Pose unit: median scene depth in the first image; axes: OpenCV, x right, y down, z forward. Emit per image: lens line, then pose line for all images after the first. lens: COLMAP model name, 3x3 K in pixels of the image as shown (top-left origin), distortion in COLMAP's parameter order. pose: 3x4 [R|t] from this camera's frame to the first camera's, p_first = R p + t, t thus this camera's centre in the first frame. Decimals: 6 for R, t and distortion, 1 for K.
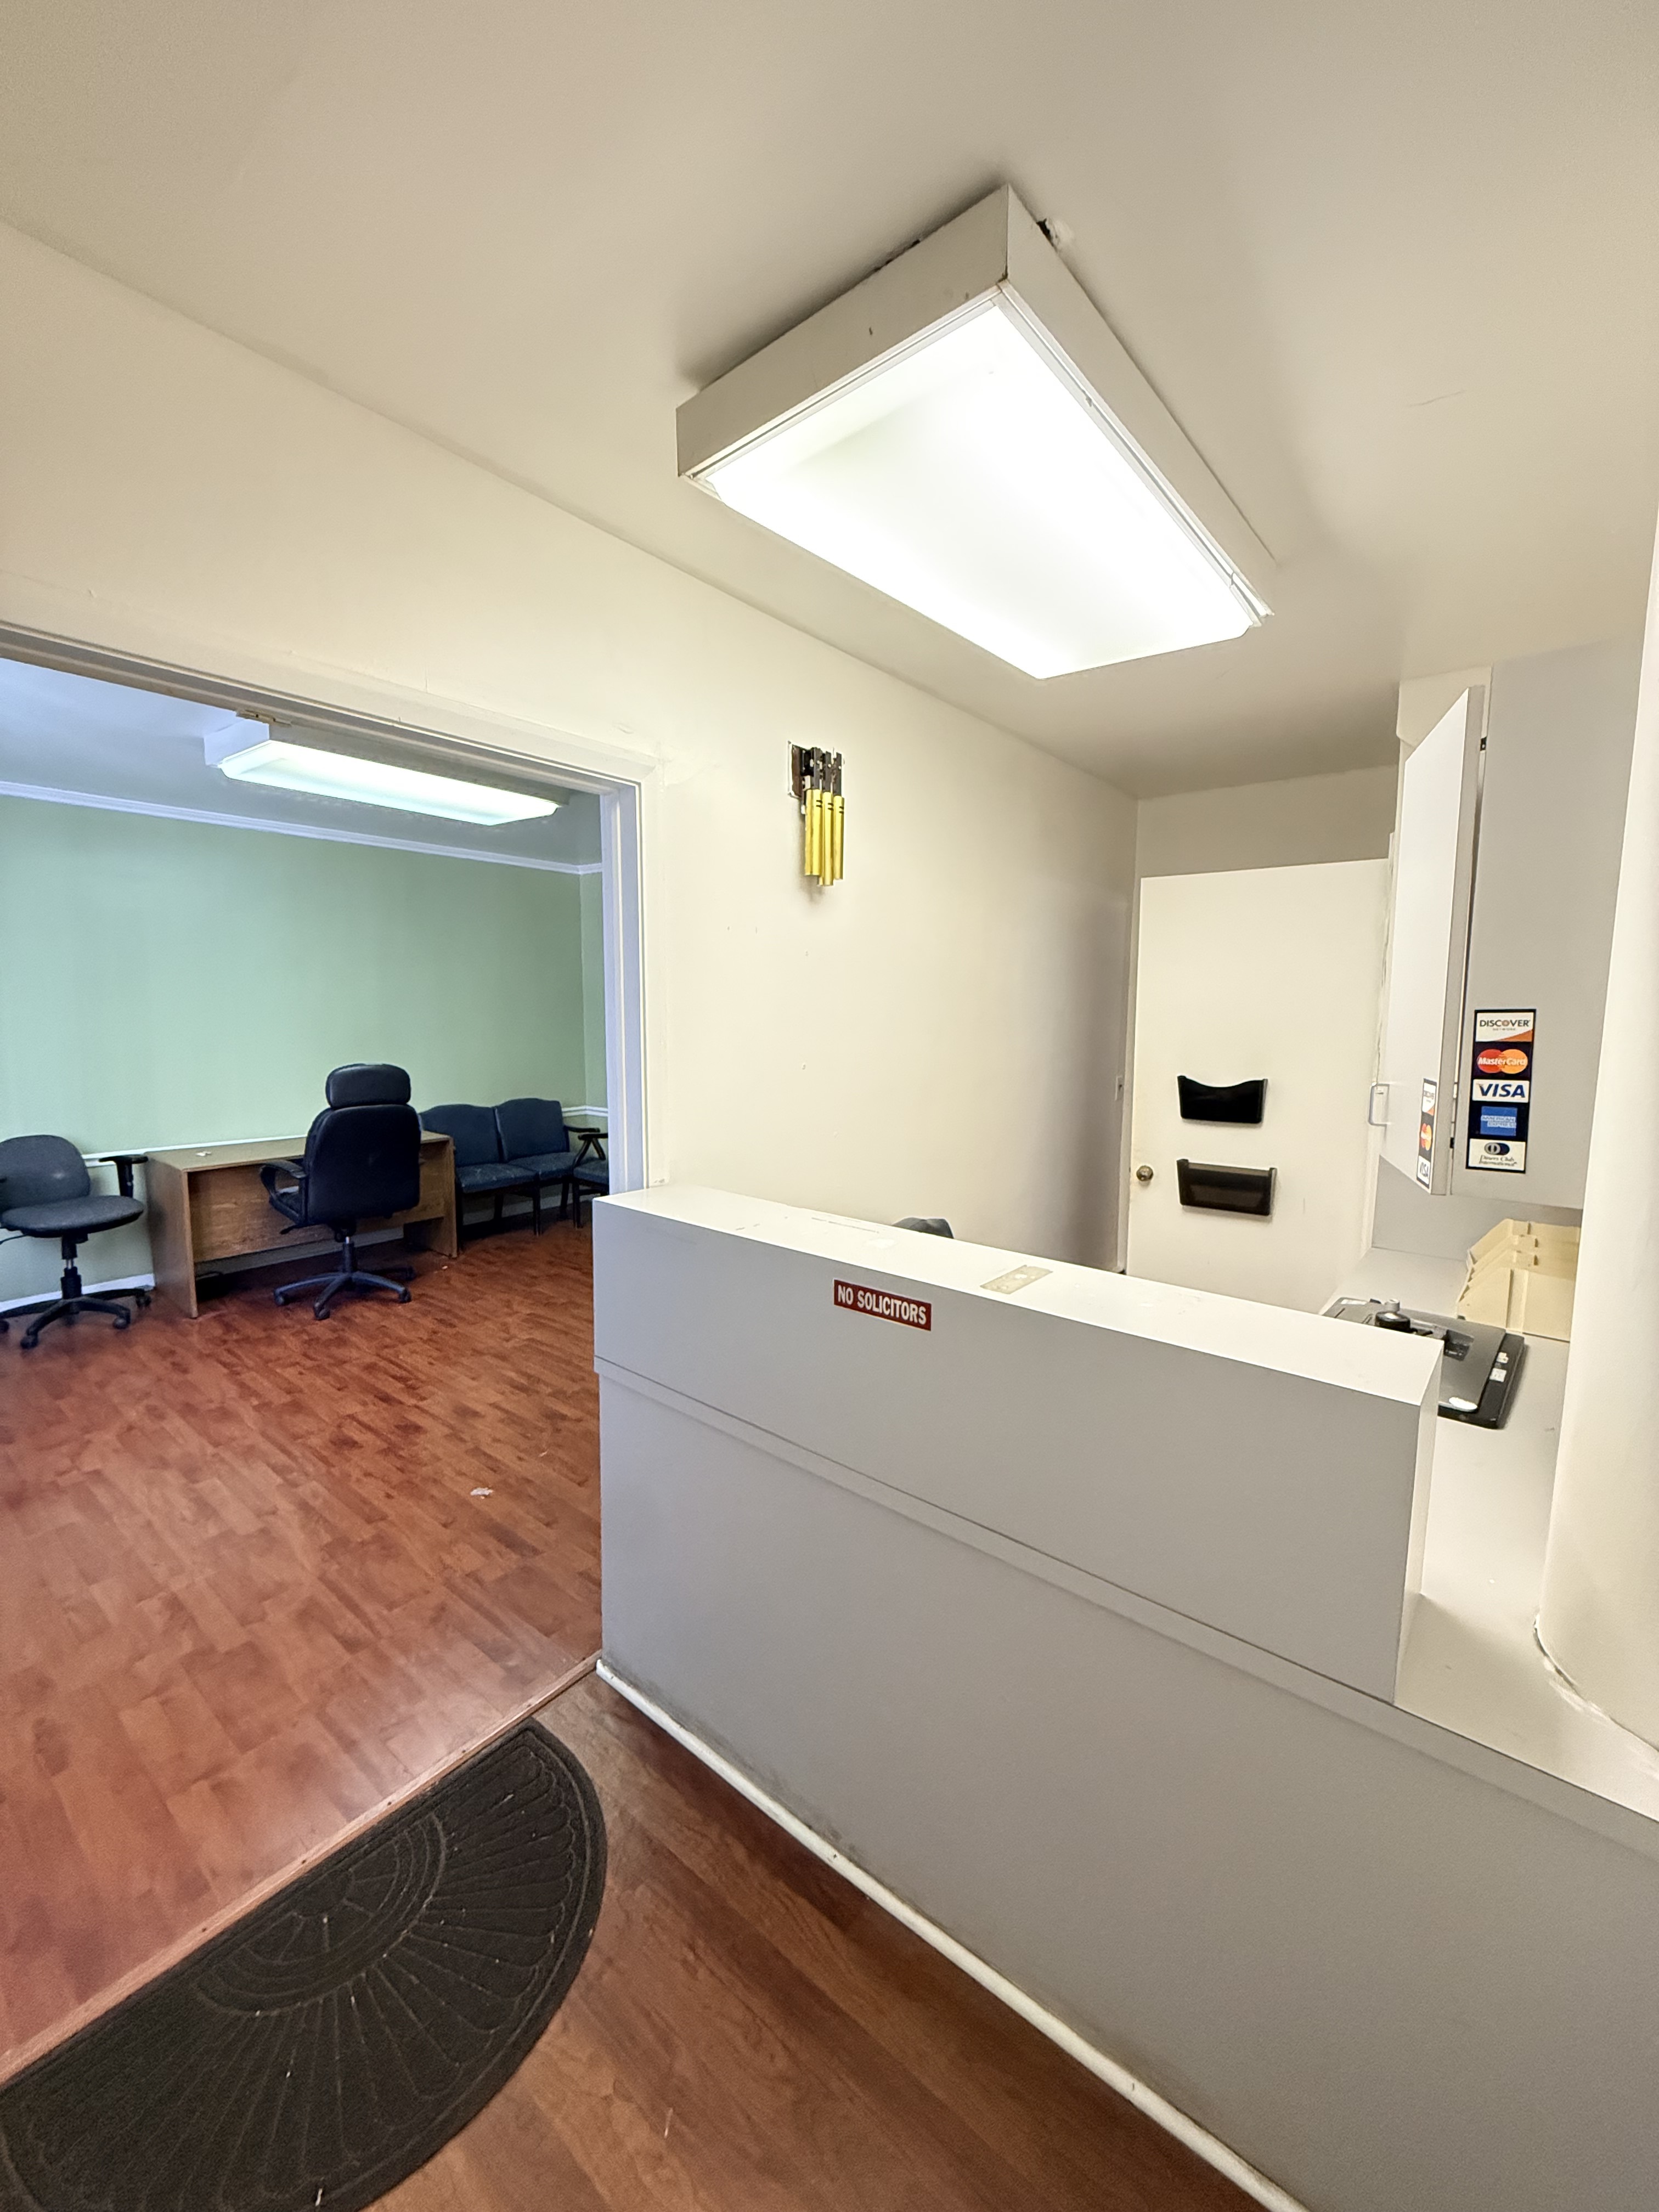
lens RADIAL K [[882.7, 0, 829.5], [0, 882.7, 1106.0], [0, 0, 1]] dist [0.001146, -0.000175]
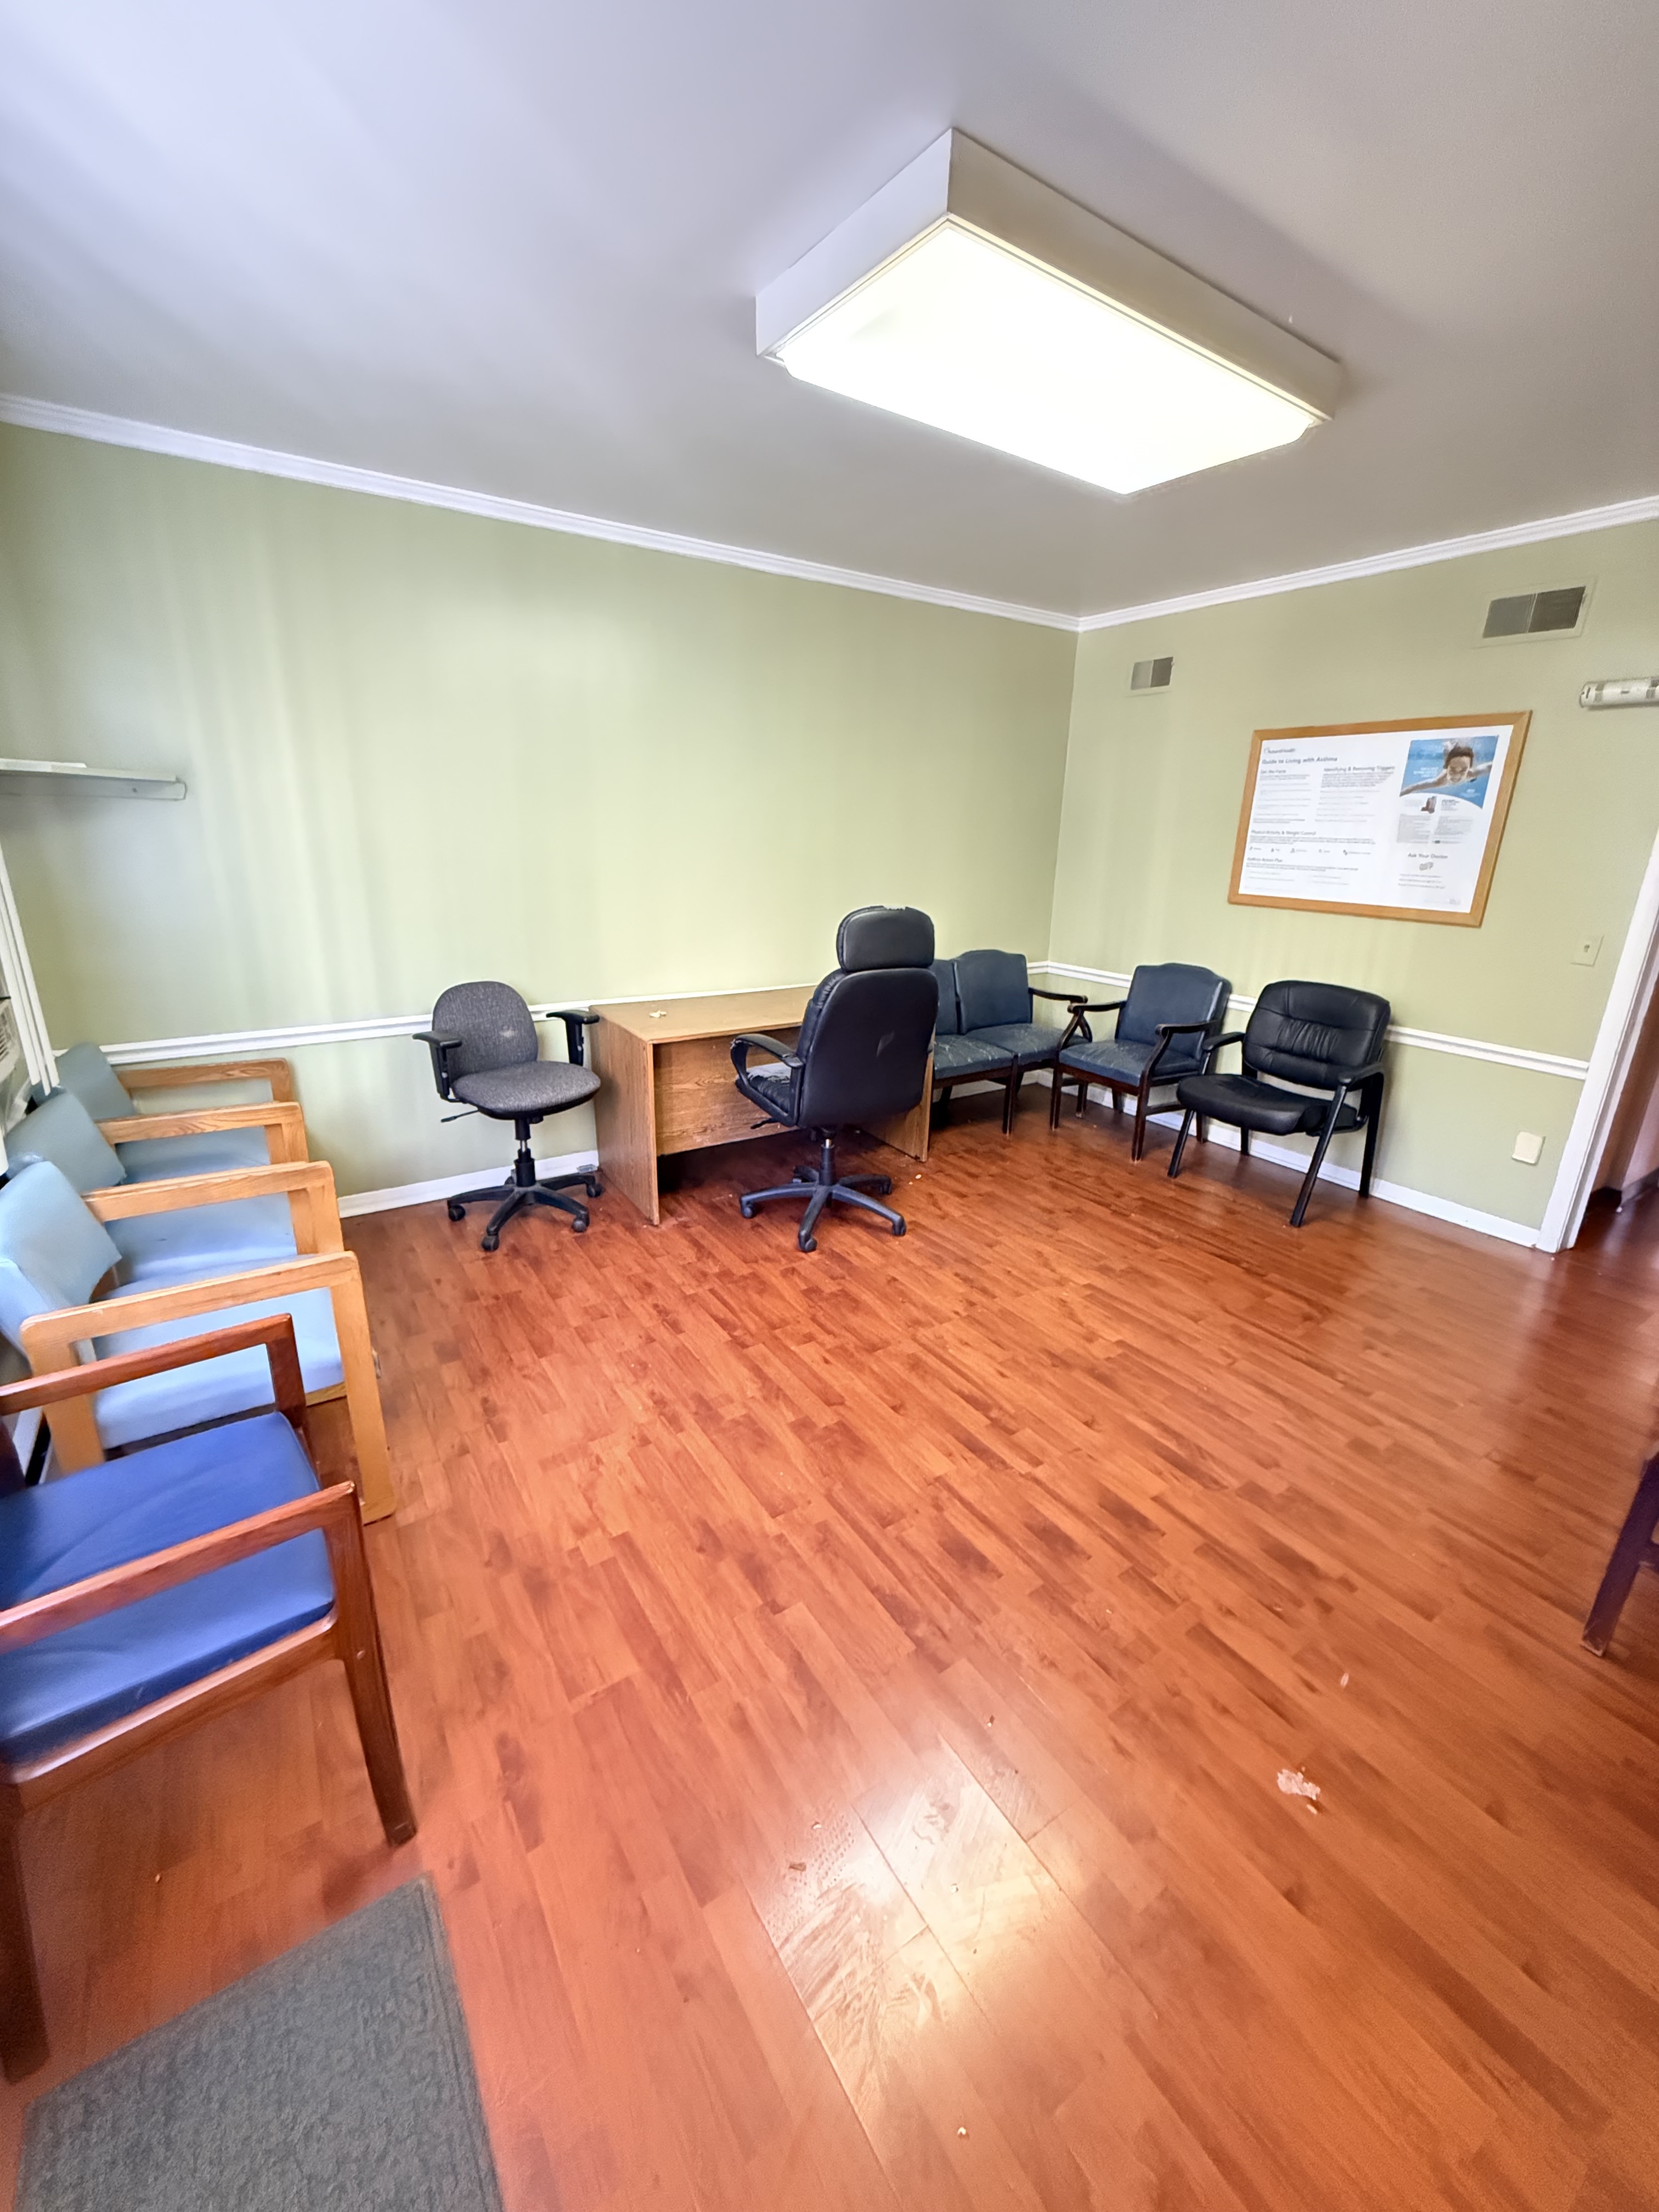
lens RADIAL K [[882.7, 0, 829.5], [0, 882.7, 1106.0], [0, 0, 1]] dist [0.001146, -0.000175]
pose [[0.952929, 0.105296, -0.284321, -0.393471], [-0.049448, 0.979176, 0.196901, -0.031531], [0.299133, -0.173574, 0.938292, 0.355742]]
